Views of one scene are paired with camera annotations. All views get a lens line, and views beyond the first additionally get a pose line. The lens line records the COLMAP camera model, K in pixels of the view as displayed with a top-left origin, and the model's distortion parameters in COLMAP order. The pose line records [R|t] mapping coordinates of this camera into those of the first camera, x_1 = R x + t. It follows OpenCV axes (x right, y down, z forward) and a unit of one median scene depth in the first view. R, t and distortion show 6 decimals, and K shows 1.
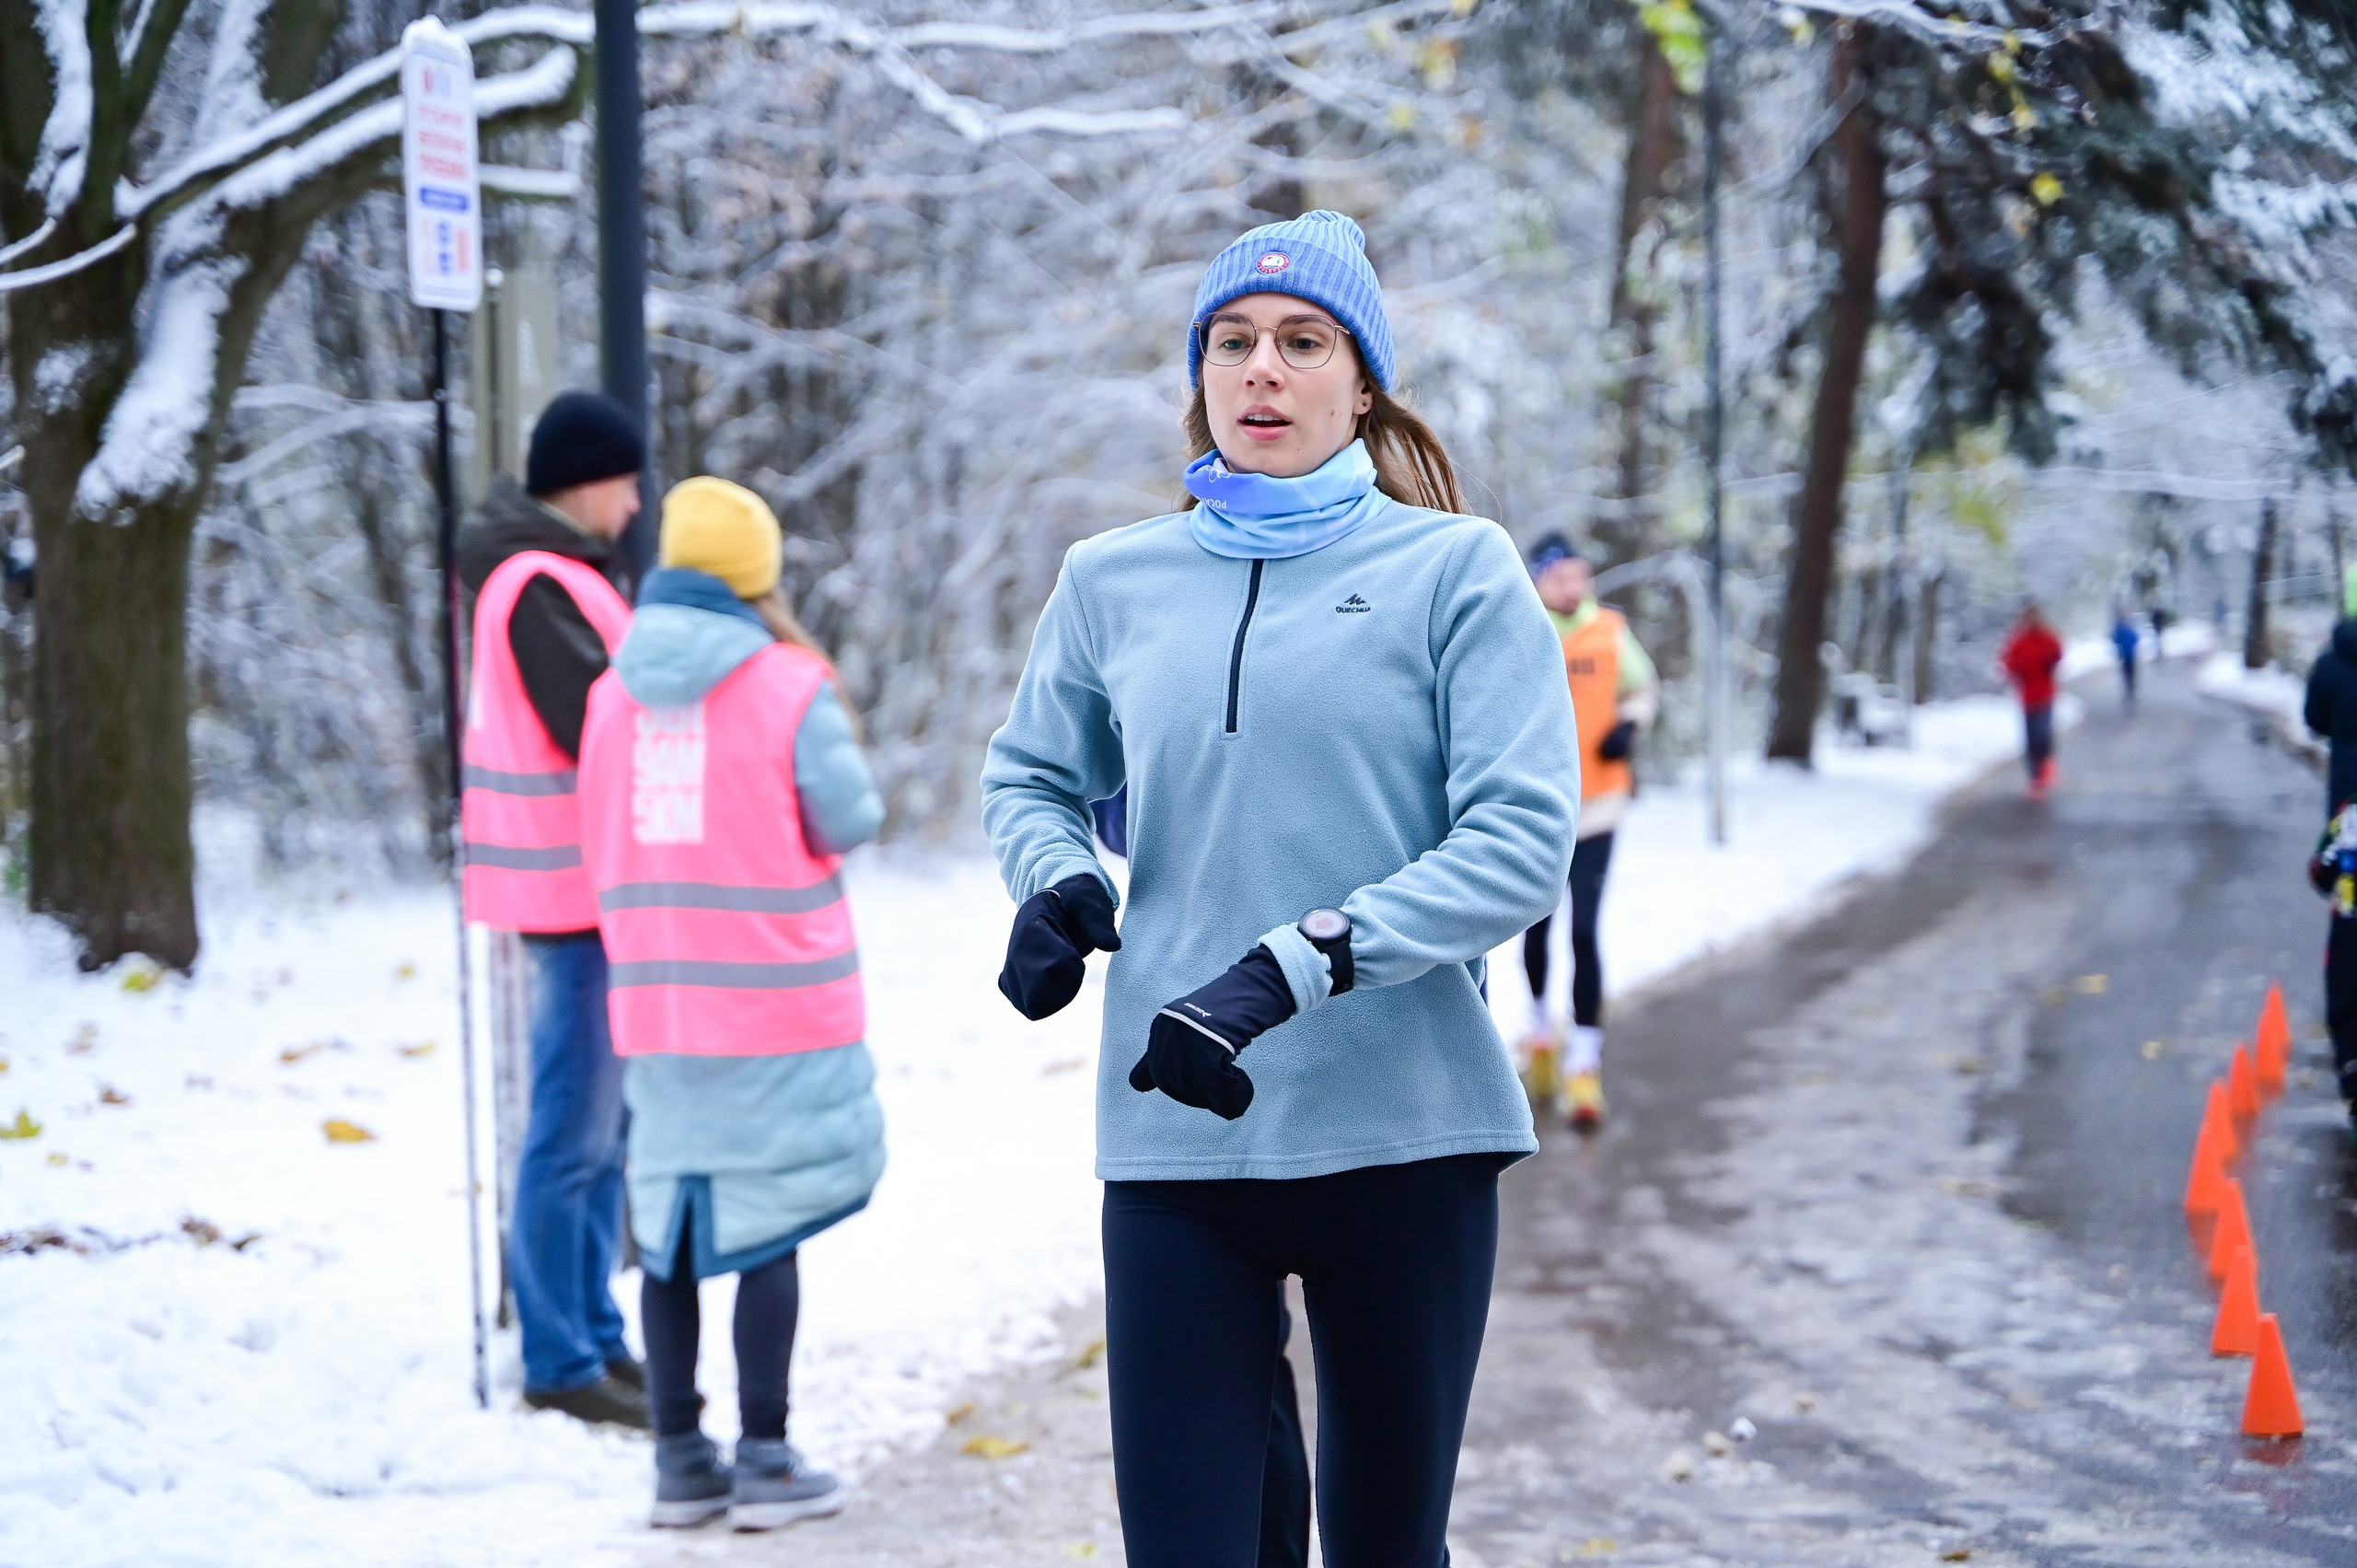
lens RADIAL K [[5196.9, 0, 1178.5], [0, 5196.9, 784.0], [0, 0, 1]] dist [0.028853, -0.504058]
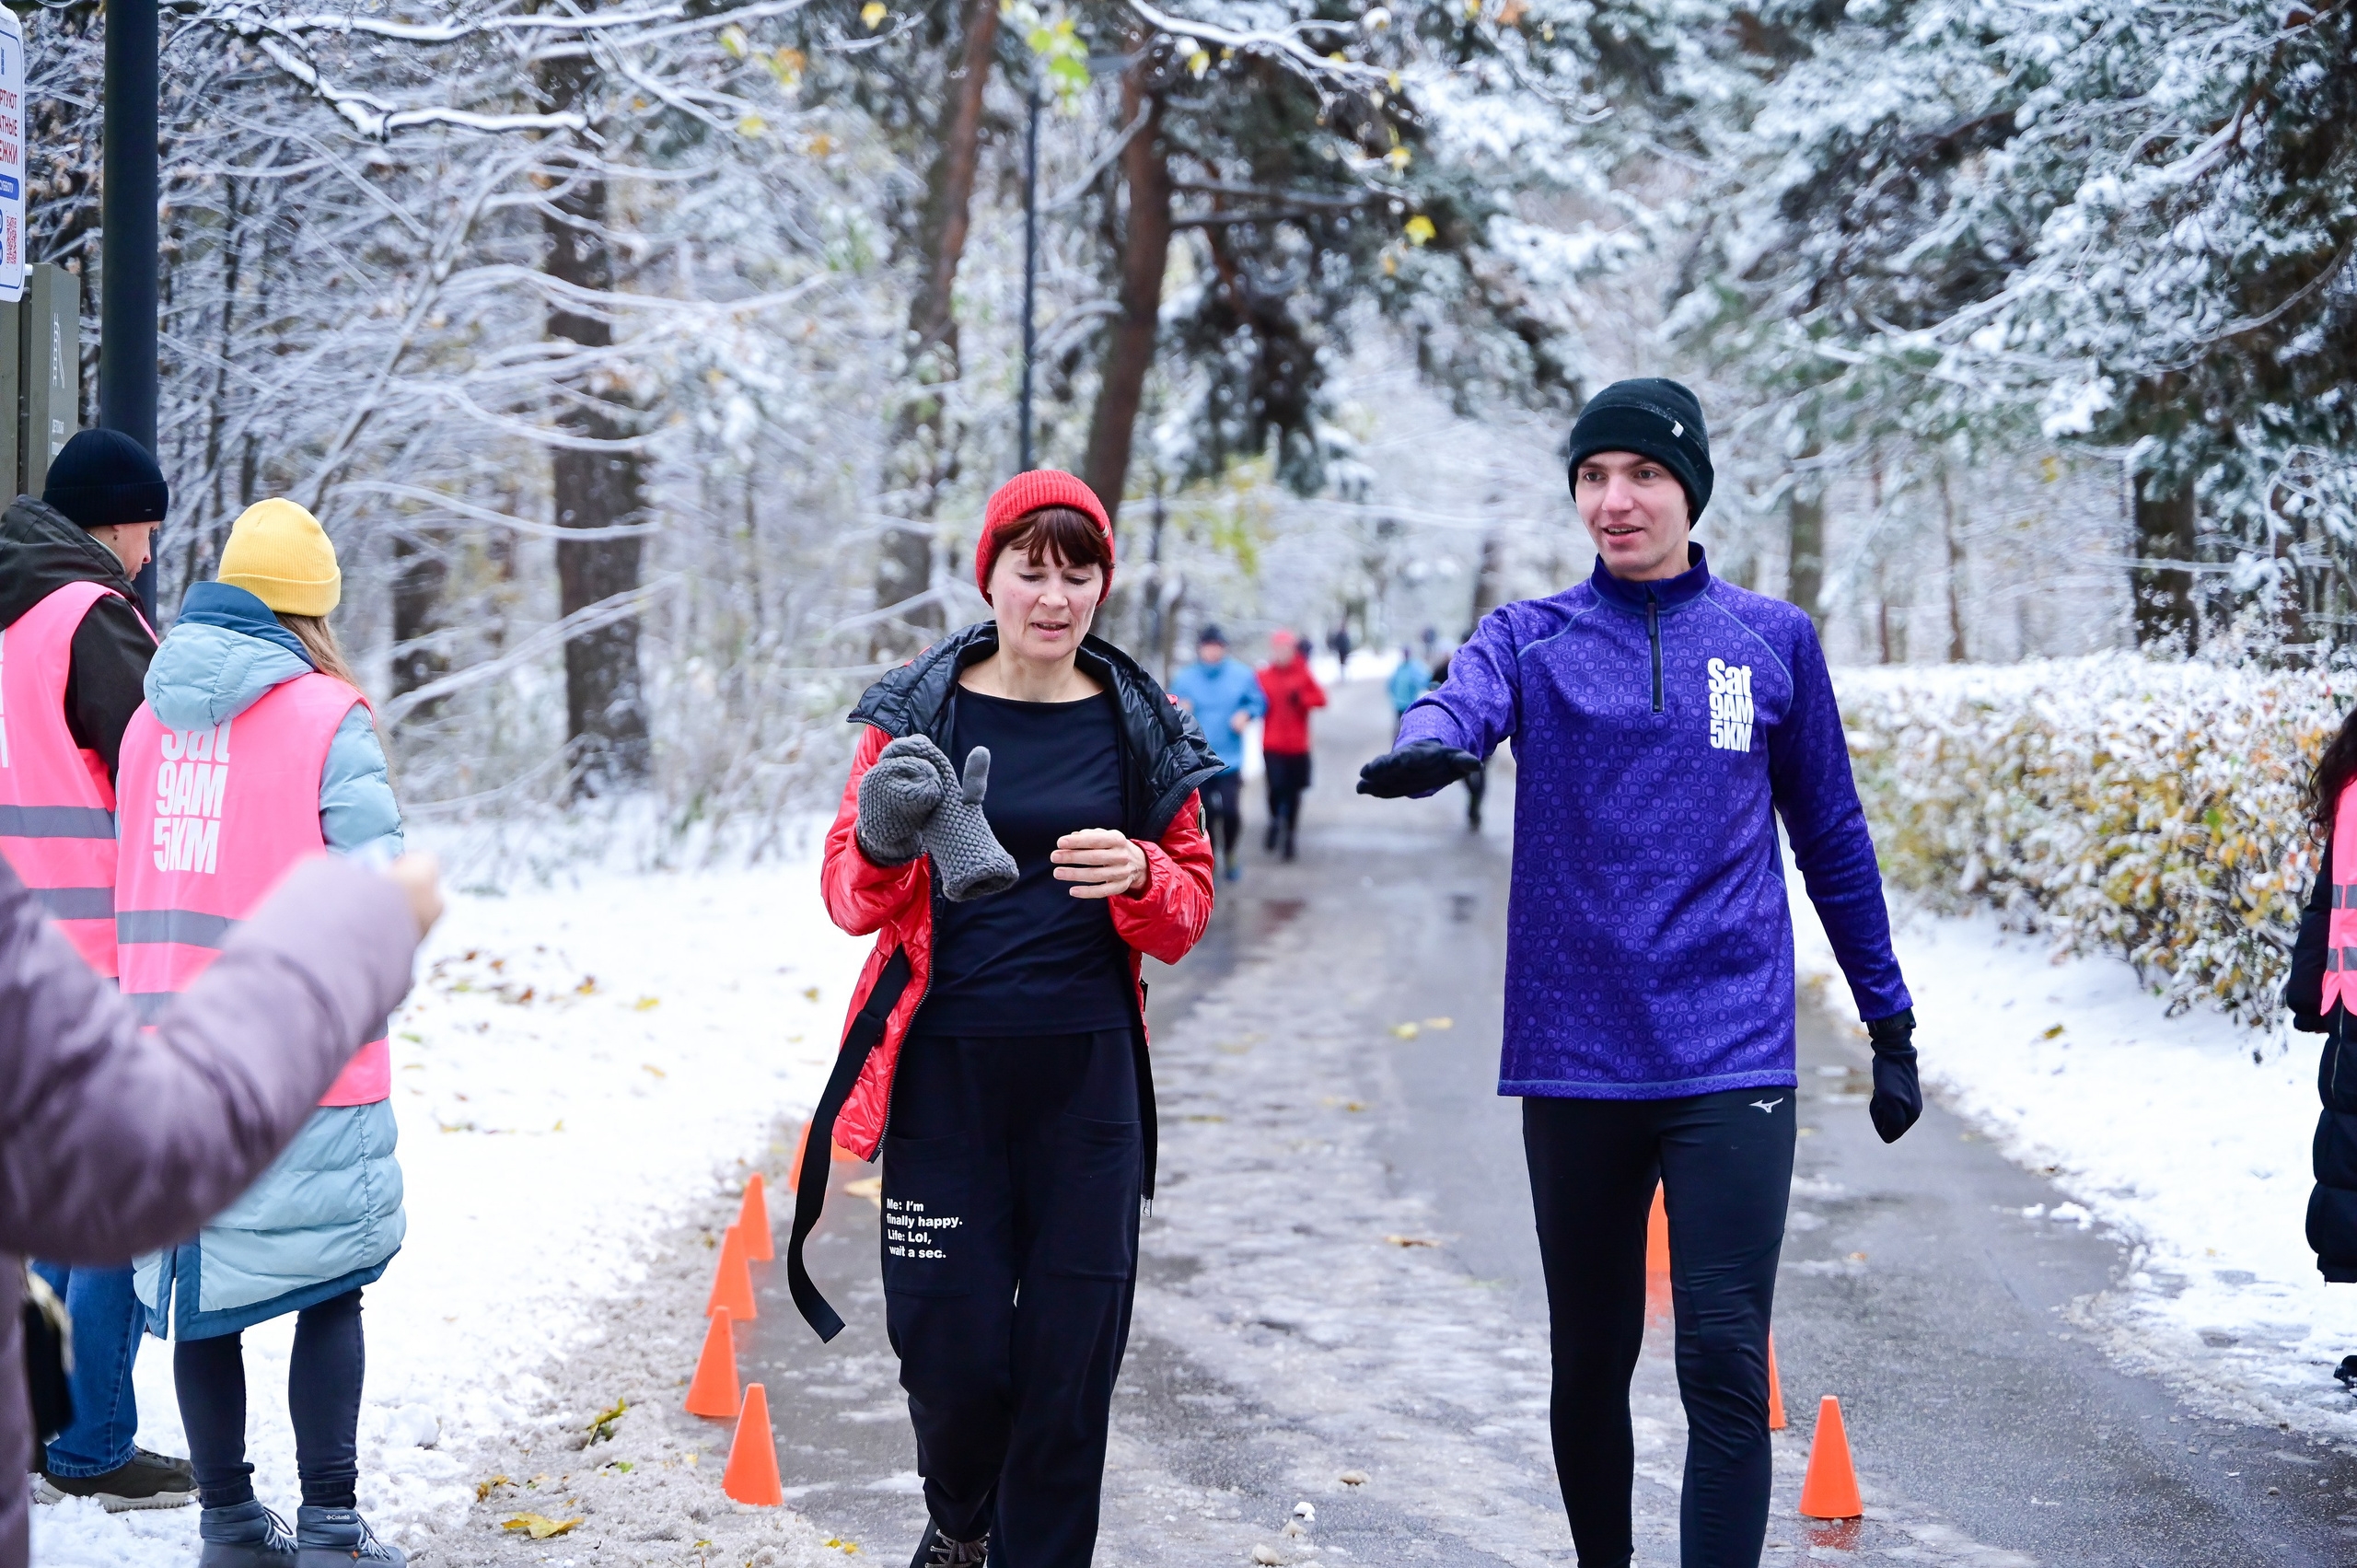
lens RADIAL K [[5174.2, 0, 1178.5], [0, 5174.2, 784.0], [0, 0, 1]] dist [0.007057, 0.290657]
pose [[0.987559, 0.026879, 0.154934, -0.027466], [-0.026771, 0.999638, -0.002786, -0.003111], [-0.154953, -0.001397, 0.987921, 0.019615]]
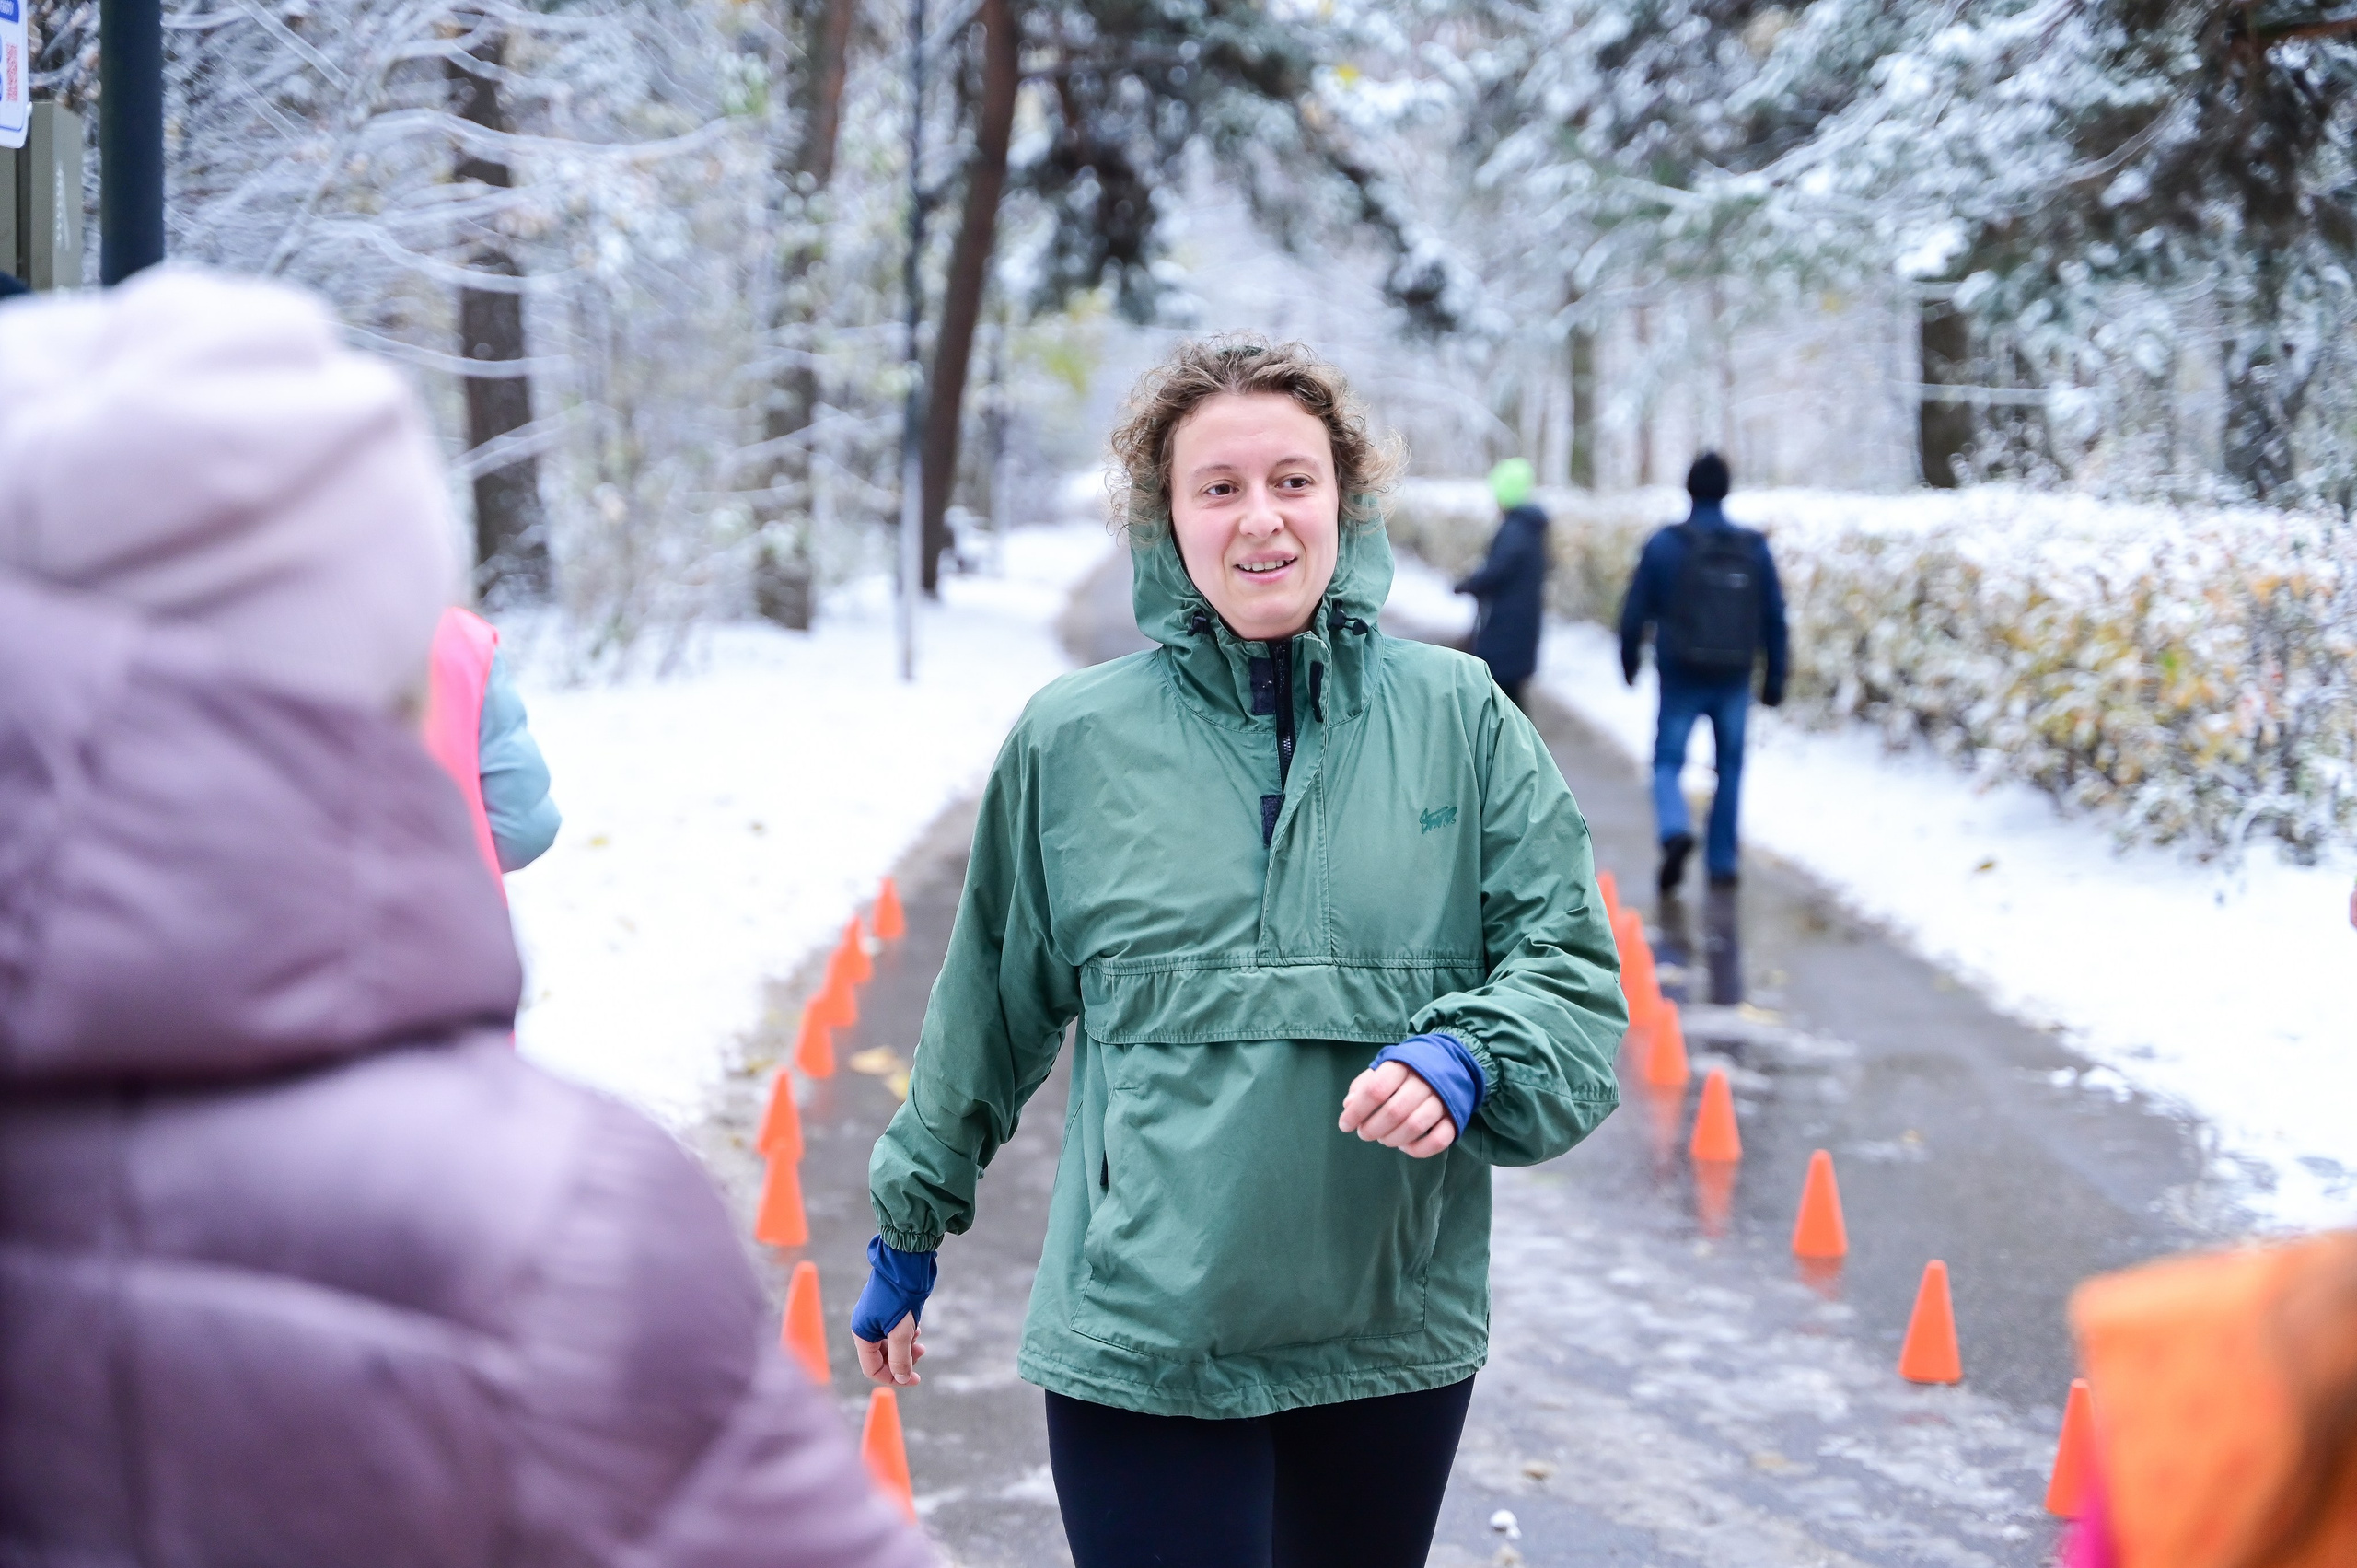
lens RADIAL K [[4512.7, 0, 1178.5], [0, 4512.7, 784.0], [0, 0, 1]] dist [0.028626, -0.013213]
pose [[0.979177, 0.013995, 0.202527, -0.039553], [-0.023198, 0.998800, 0.043140, -0.011691], [-0.201681, -0.046940, 0.978326, 0.119104]]
